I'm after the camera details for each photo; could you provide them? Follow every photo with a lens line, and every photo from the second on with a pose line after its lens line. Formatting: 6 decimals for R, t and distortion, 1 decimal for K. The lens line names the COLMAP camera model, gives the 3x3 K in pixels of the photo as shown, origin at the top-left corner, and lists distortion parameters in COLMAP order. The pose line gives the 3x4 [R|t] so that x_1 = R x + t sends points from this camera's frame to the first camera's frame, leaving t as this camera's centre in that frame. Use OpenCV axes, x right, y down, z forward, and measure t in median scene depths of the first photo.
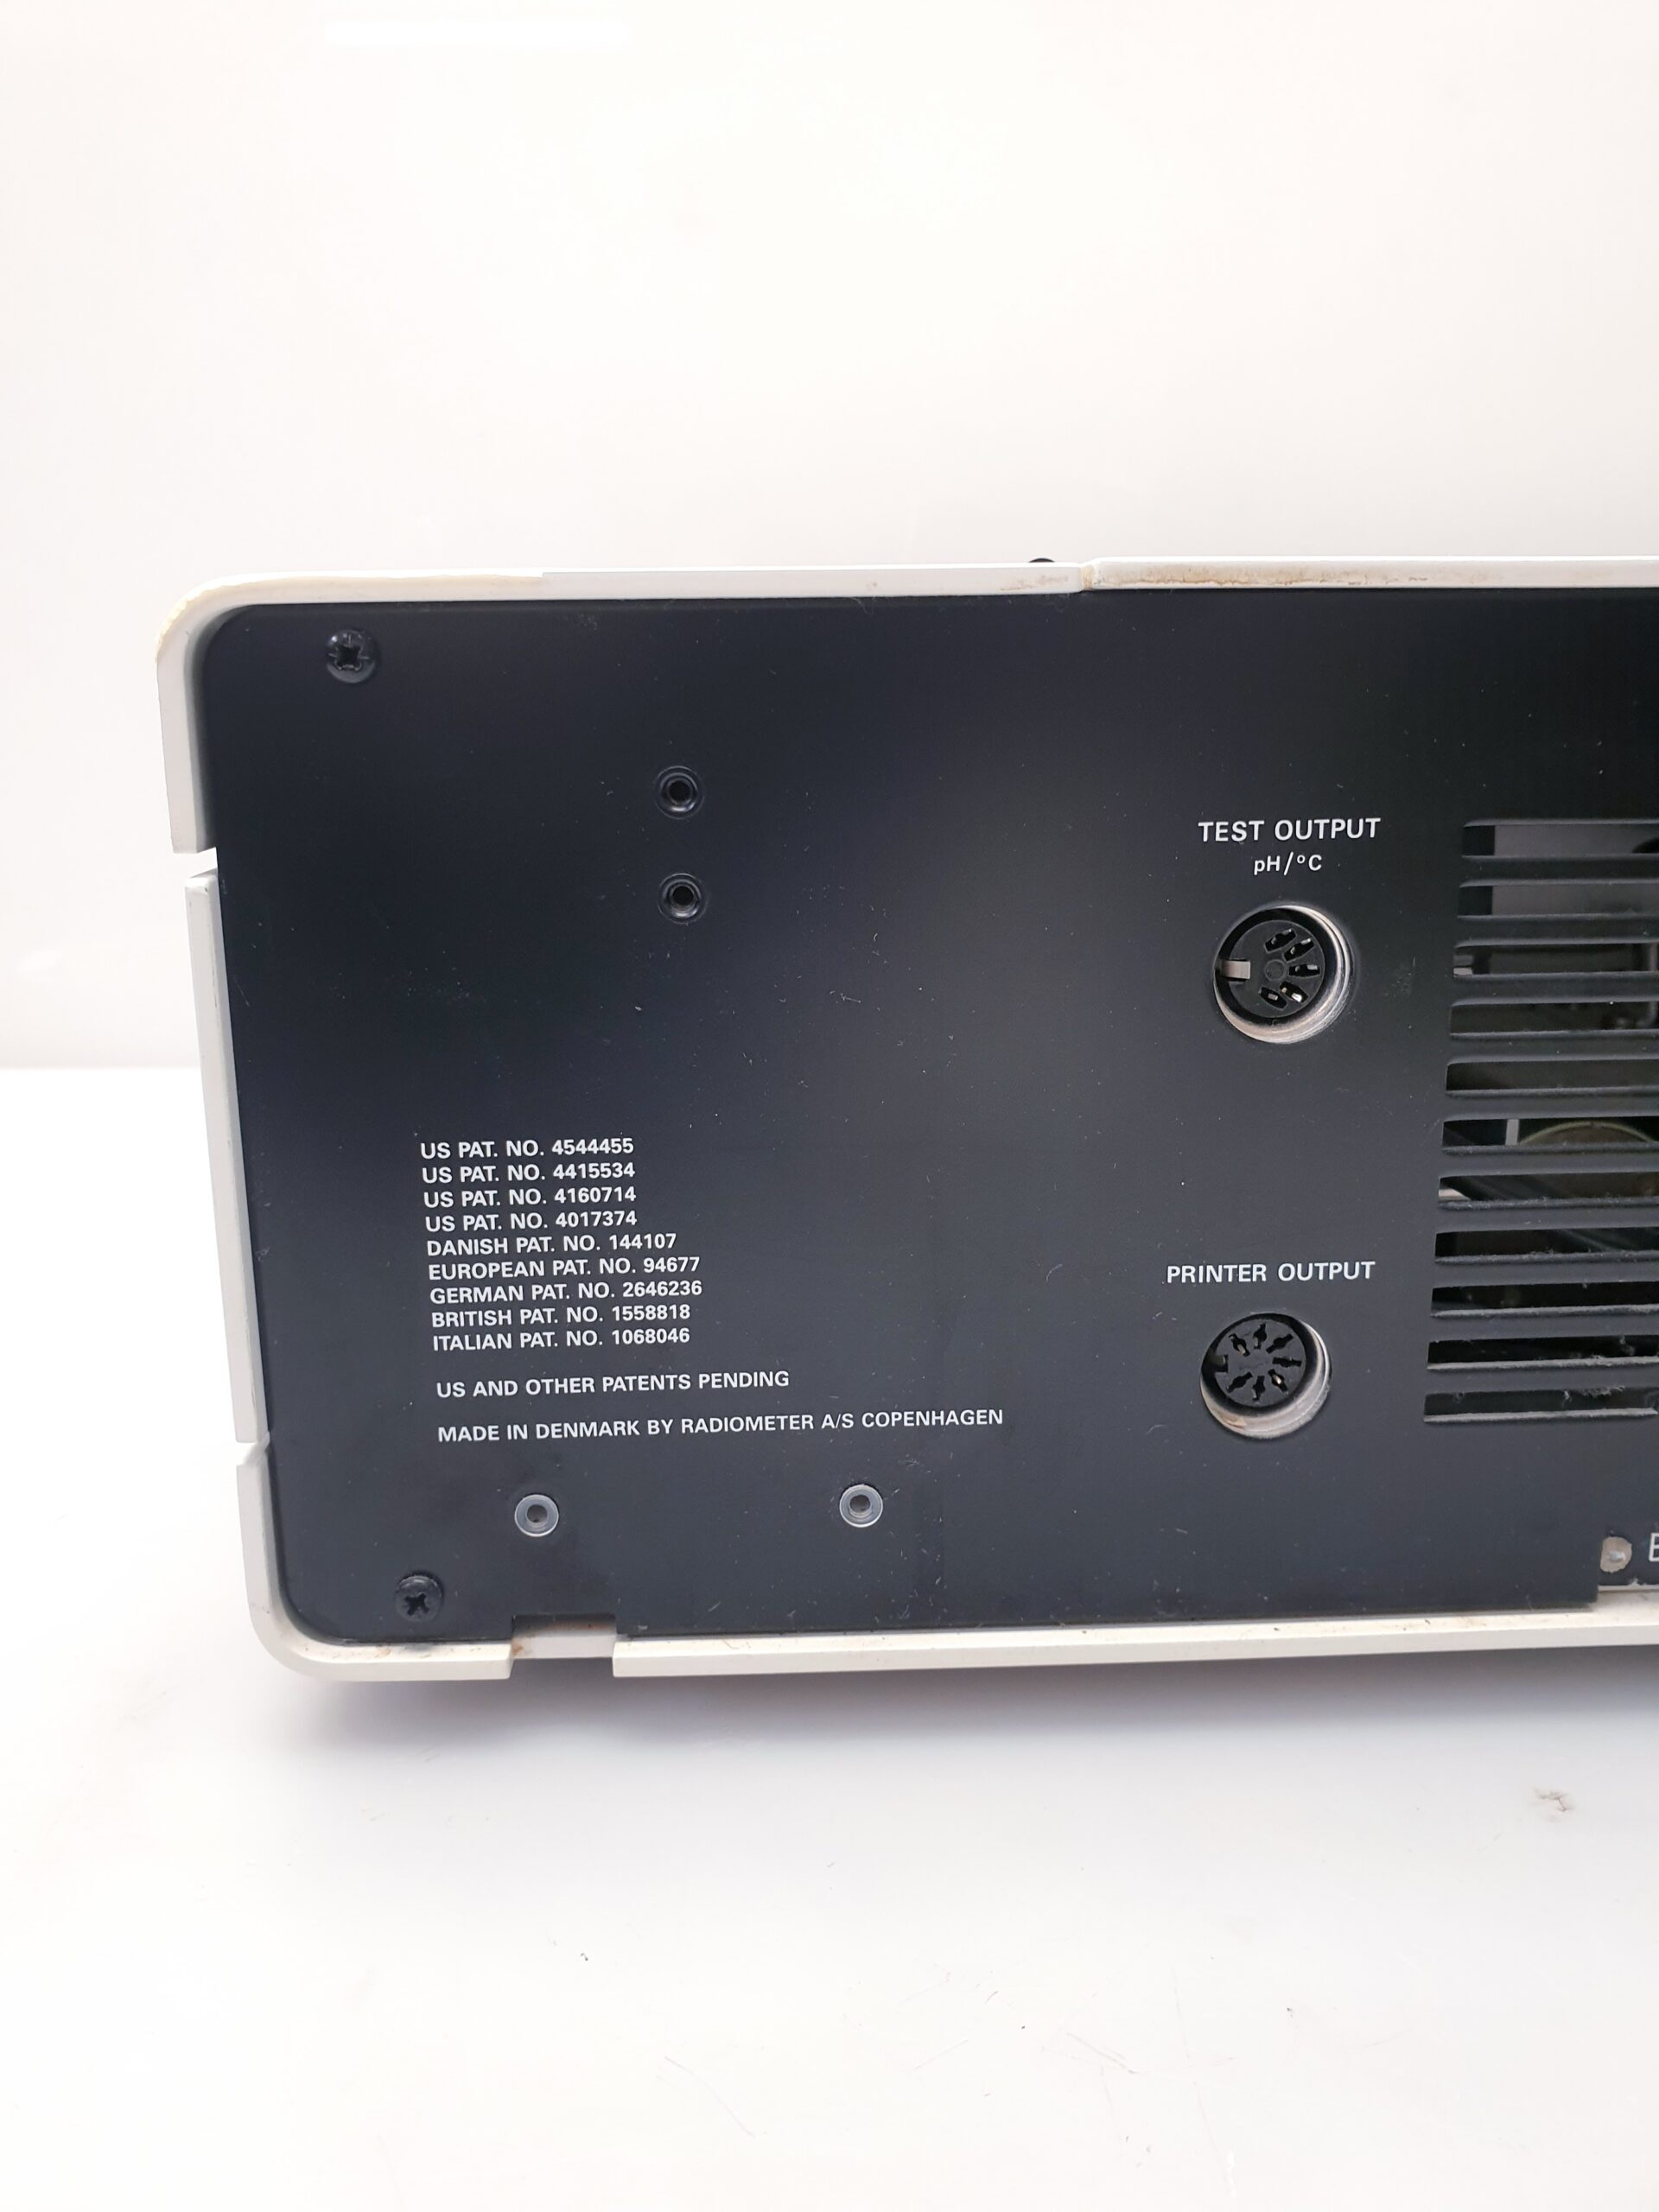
lens RADIAL K [[1711.5, 0, 829.8], [0, 1711.5, 1044.9], [0, 0, 1]] dist [0.052881, -0.173251]
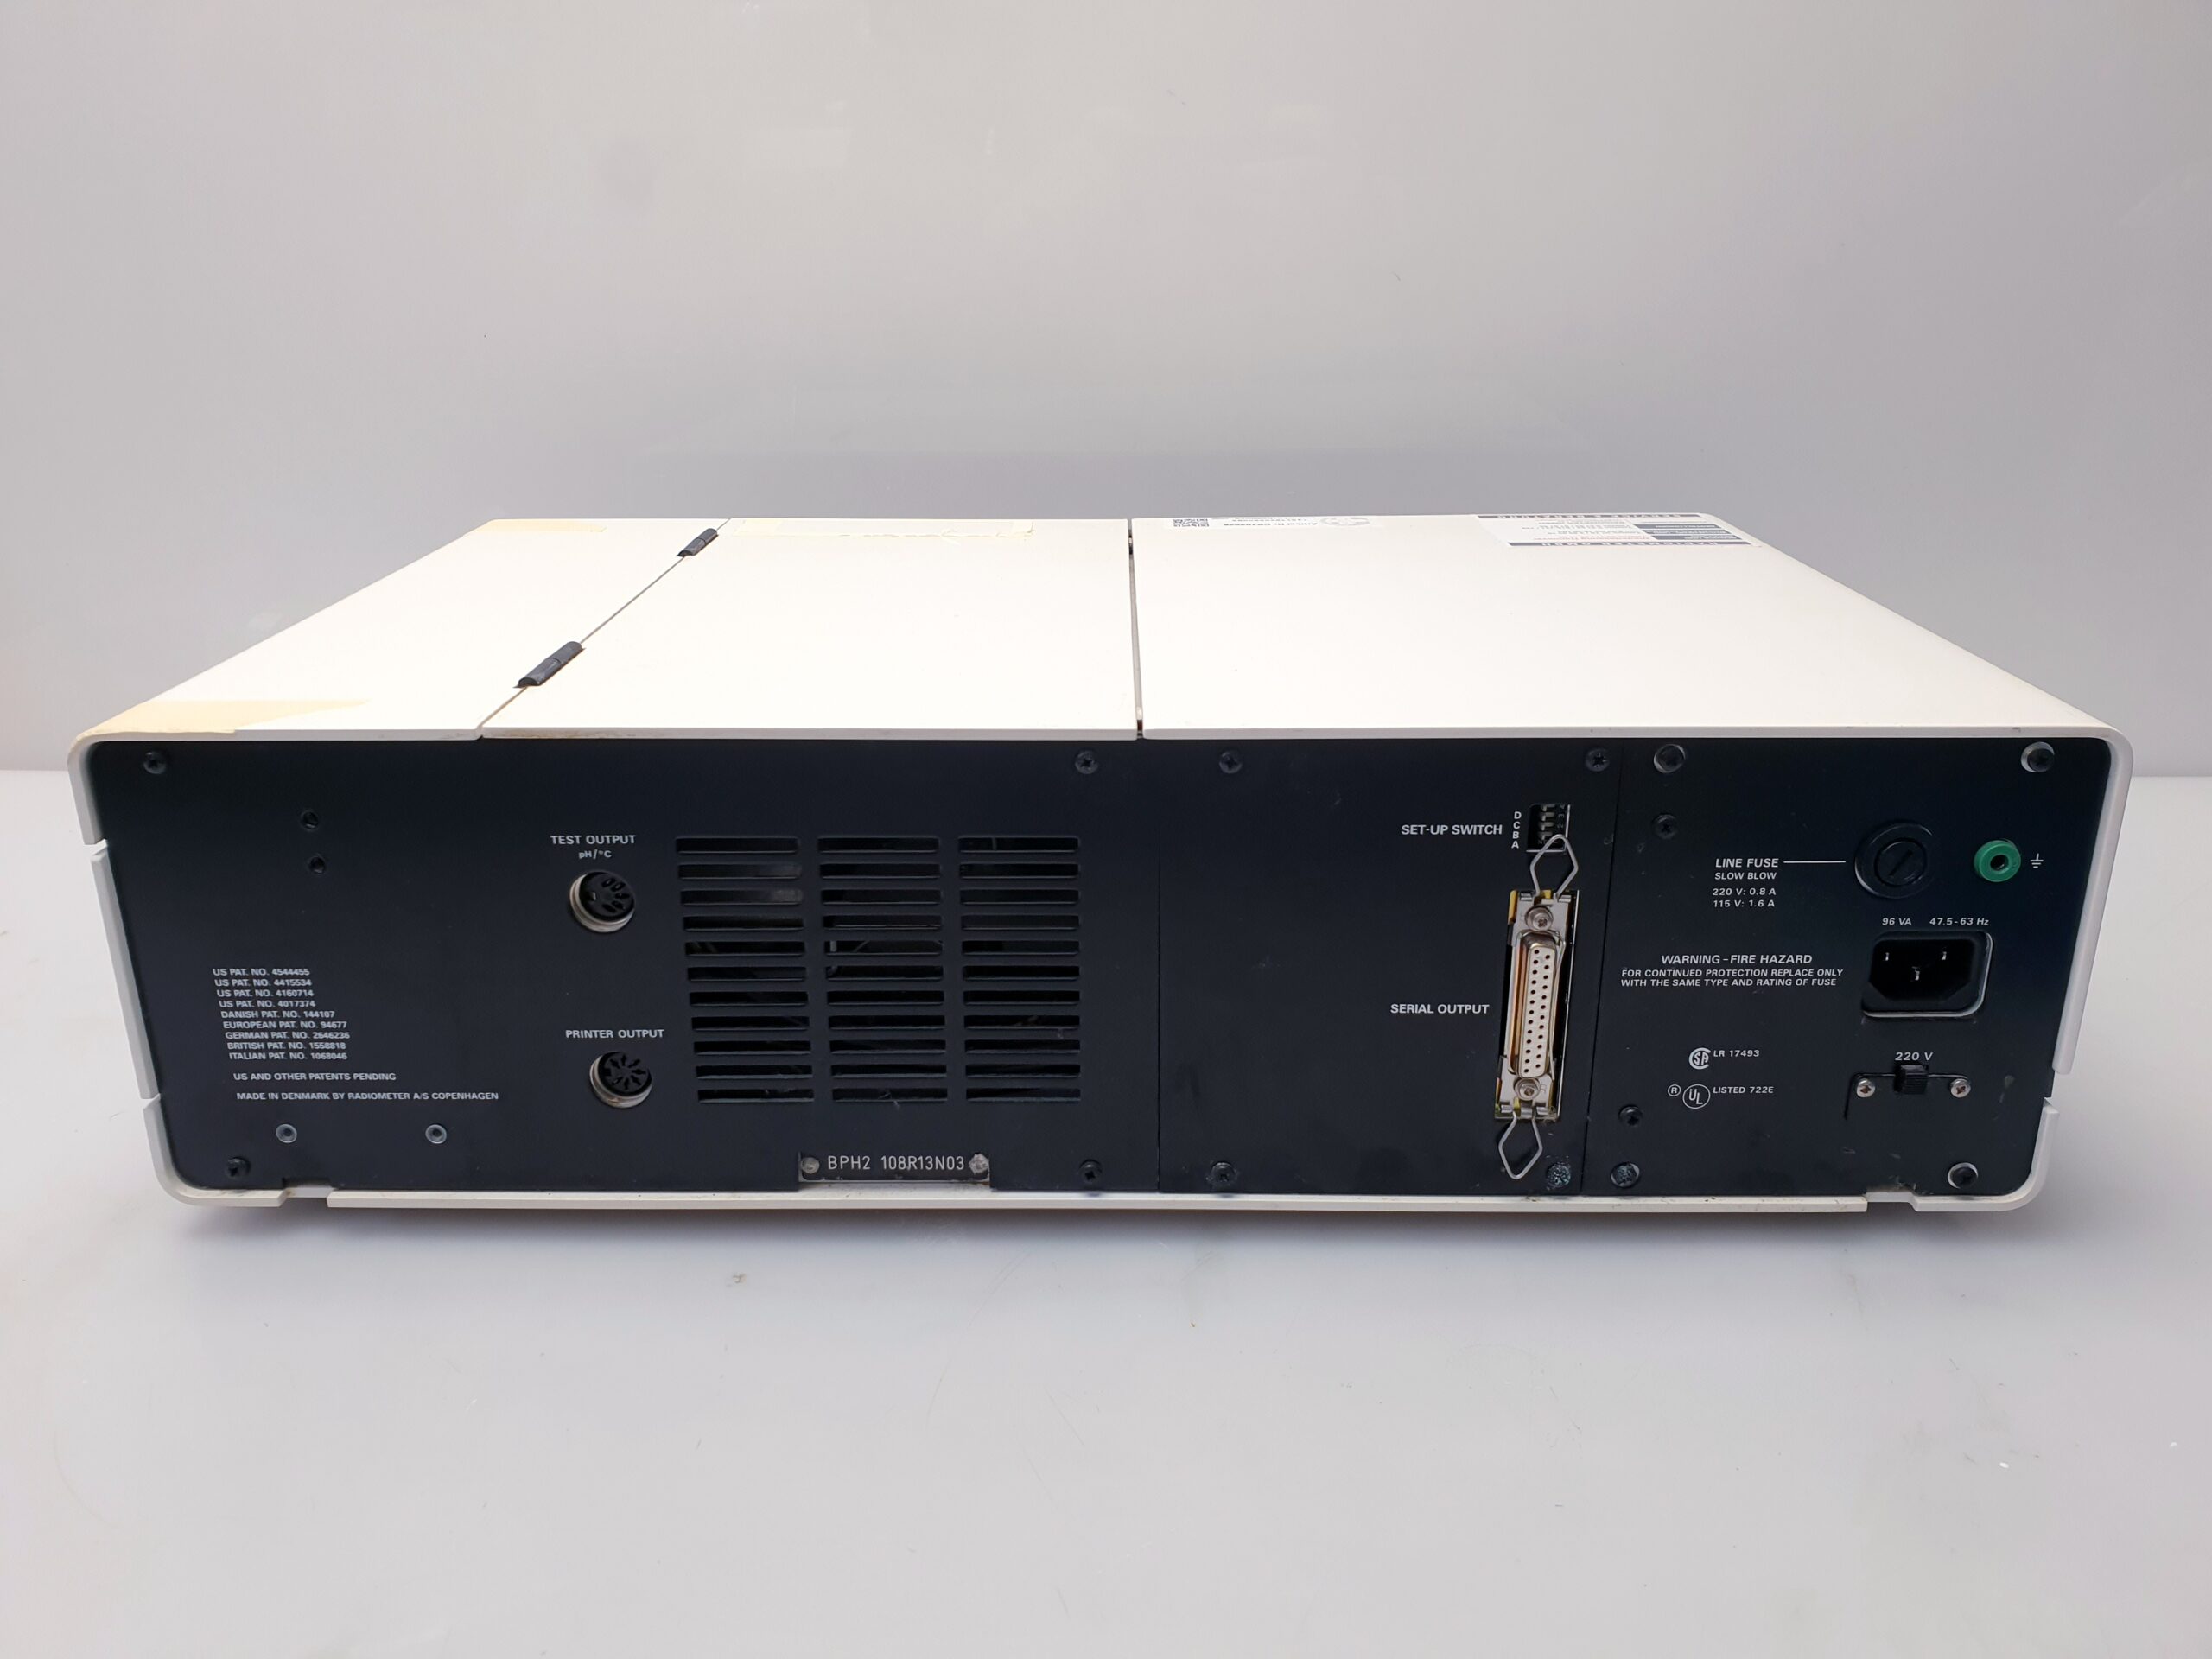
lens RADIAL K [[1774.5, 0, 1030.2], [0, 1774.5, 832.3], [0, 0, 1]] dist [0.078074, -0.188724]
pose [[0.997819, 0.020316, -0.062812, 0.901711], [-0.010359, 0.987867, 0.154954, -0.459268], [0.065198, -0.153966, 0.985923, -1.094975]]
